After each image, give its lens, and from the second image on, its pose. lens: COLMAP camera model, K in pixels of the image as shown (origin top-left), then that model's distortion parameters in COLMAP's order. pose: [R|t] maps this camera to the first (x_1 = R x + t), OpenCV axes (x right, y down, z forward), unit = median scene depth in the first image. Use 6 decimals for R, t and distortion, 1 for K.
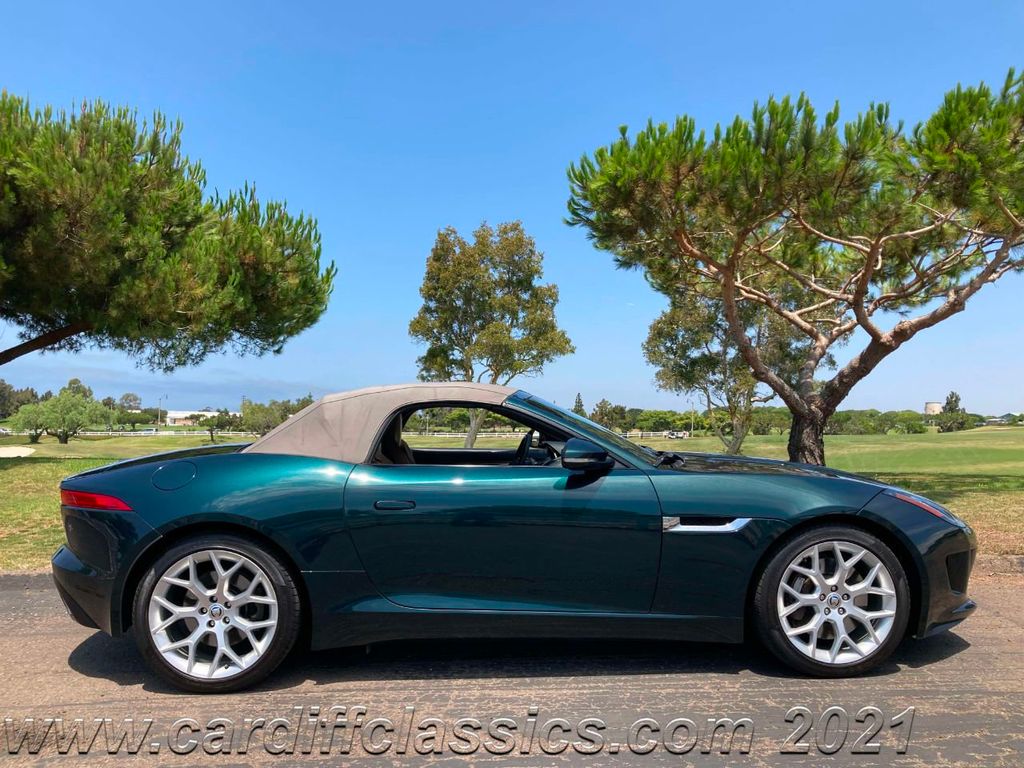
lens RADIAL K [[858.2, 0, 510.8], [0, 858.2, 387.4], [0, 0, 1]] dist [0.019255, 0.000766]
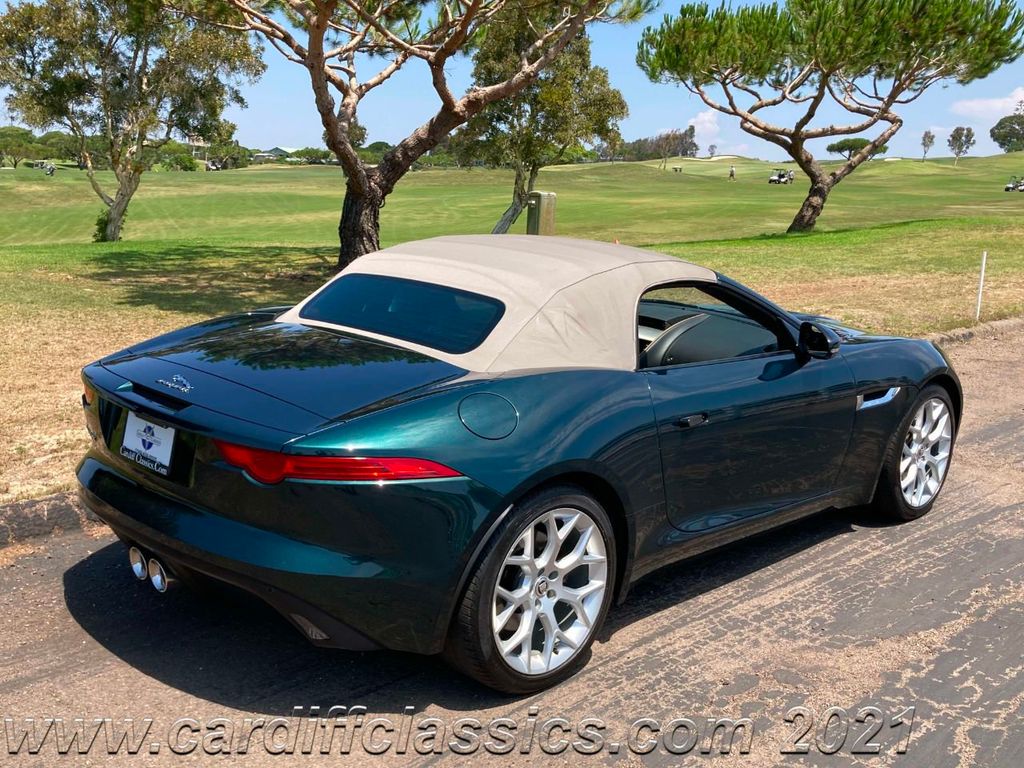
lens RADIAL K [[1083.0, 0, 508.3], [0, 1083.0, 386.5], [0, 0, 1]] dist [0.029254, -0.053752]
pose [[0.750164, -0.103166, 0.653154, -0.264621], [-0.063823, 0.971846, 0.226806, -0.032946], [-0.658165, -0.211828, 0.722460, 0.104367]]
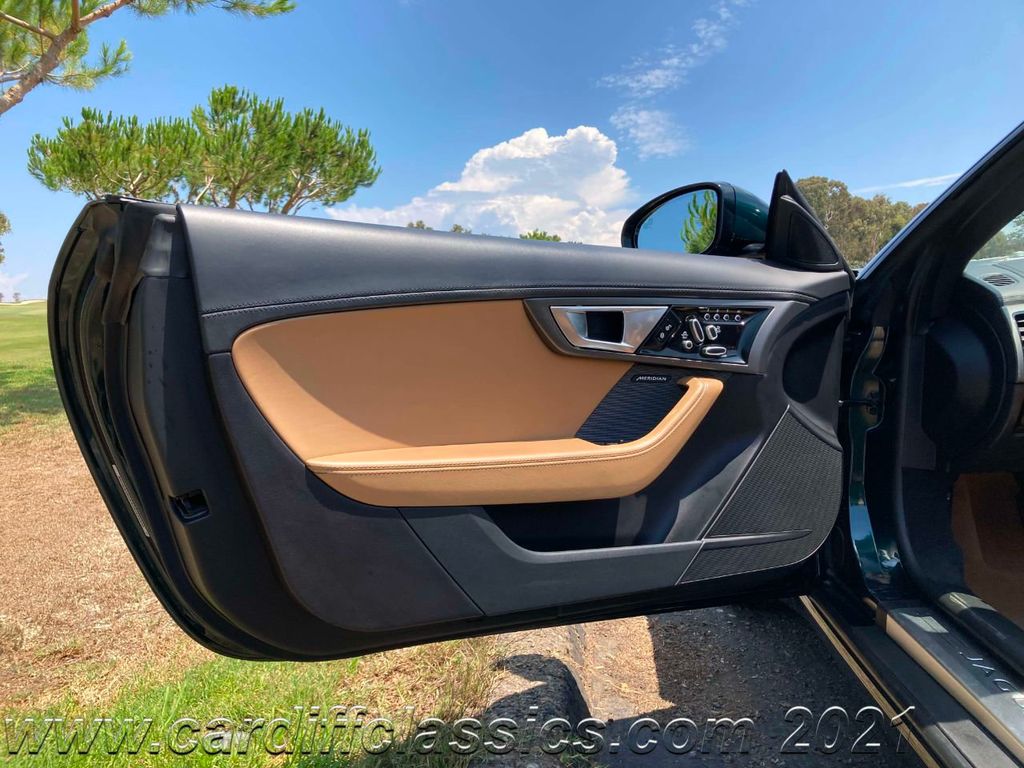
lens RADIAL K [[840.0, 0, 507.3], [0, 840.0, 384.0], [0, 0, 1]] dist [0.005971, 0.007769]
pose [[0.147895, -0.092243, 0.984692, -0.094234], [-0.022585, 0.995066, 0.096607, 0.037103], [-0.988745, -0.036527, 0.145082, 0.451450]]
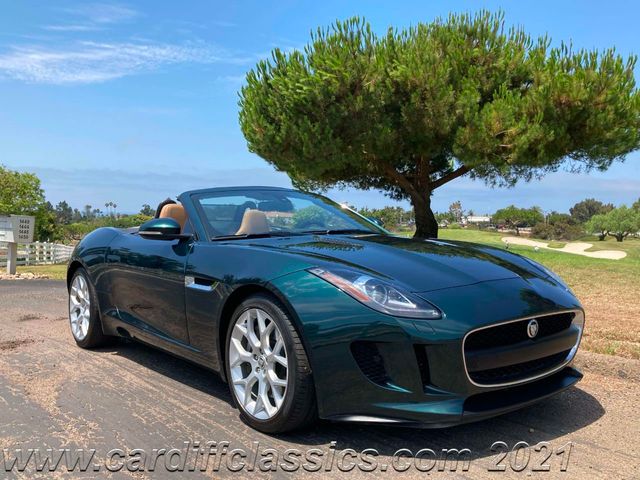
lens RADIAL K [[604.9, 0, 320.5], [0, 604.9, 241.0], [0, 0, 1]] dist [0.045511, -0.131283]
pose [[0.574796, 0.022096, -0.817999, 0.304593], [0.029192, 0.998445, 0.047483, 0.016202], [0.817776, -0.051172, 0.573257, 0.179539]]
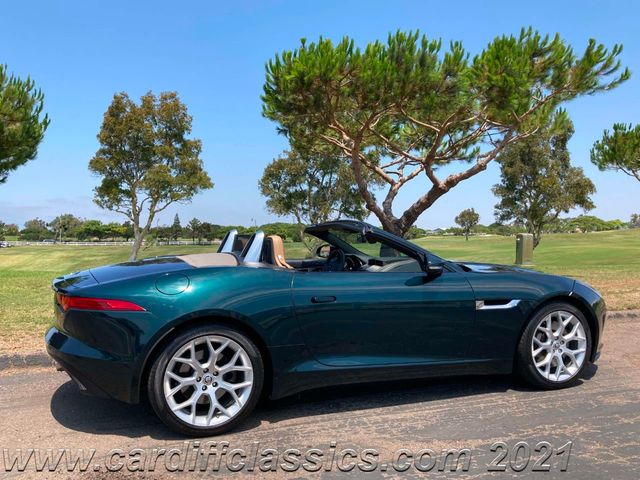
lens RADIAL K [[588.3, 0, 321.8], [0, 588.3, 236.3], [0, 0, 1]] dist [0.015818, -0.015465]
pose [[0.948067, -0.001583, 0.318067, -0.130183], [-0.012574, 0.999019, 0.042450, -0.004676], [-0.317823, -0.044245, 0.947117, 0.009985]]
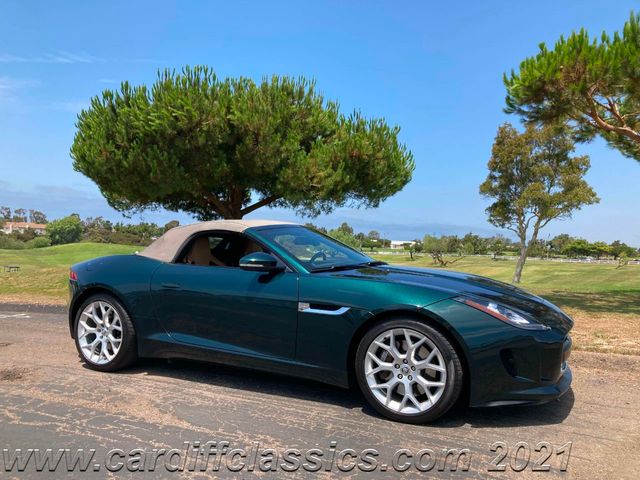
lens RADIAL K [[518.6, 0, 322.0], [0, 518.6, 241.8], [0, 0, 1]] dist [0.026269, -0.007636]
pose [[0.871090, 0.019043, -0.490754, 0.195630], [-0.005885, 0.999581, 0.028342, 0.002641], [0.491088, -0.021801, 0.870837, 0.050743]]
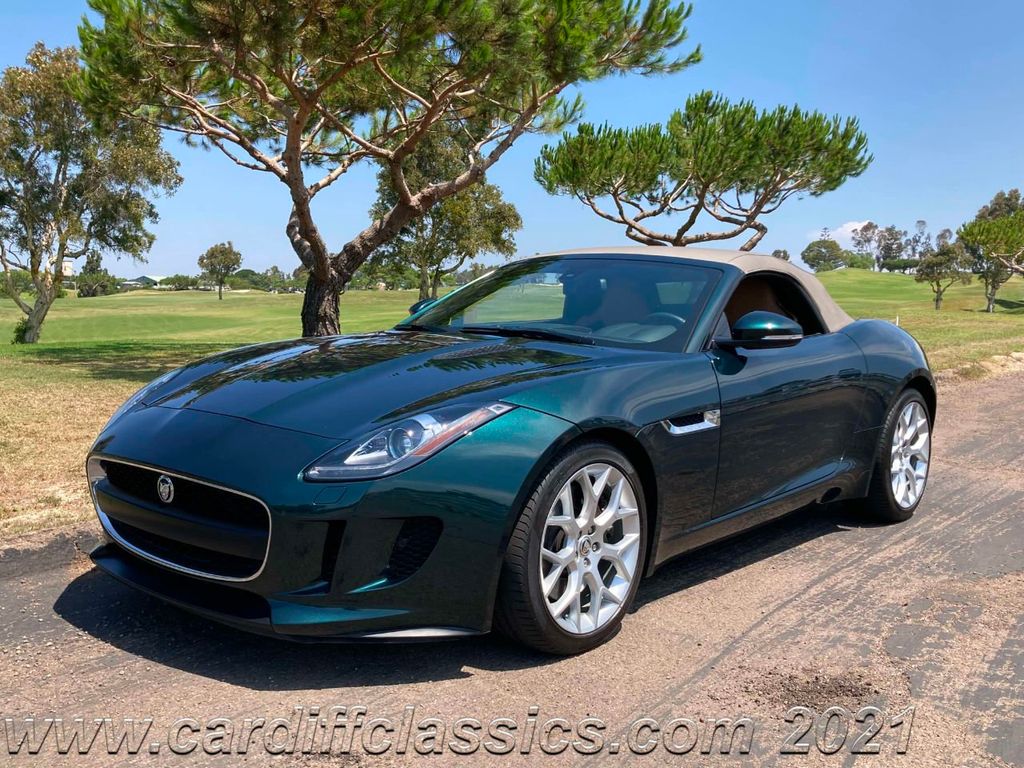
lens RADIAL K [[1027.5, 0, 515.5], [0, 1027.5, 381.7], [0, 0, 1]] dist [0.057474, -0.143851]
pose [[0.653925, -0.049548, 0.754936, -0.343219], [-0.052359, 0.992497, 0.110493, 0.008450], [-0.754746, -0.111782, 0.646424, 0.151133]]
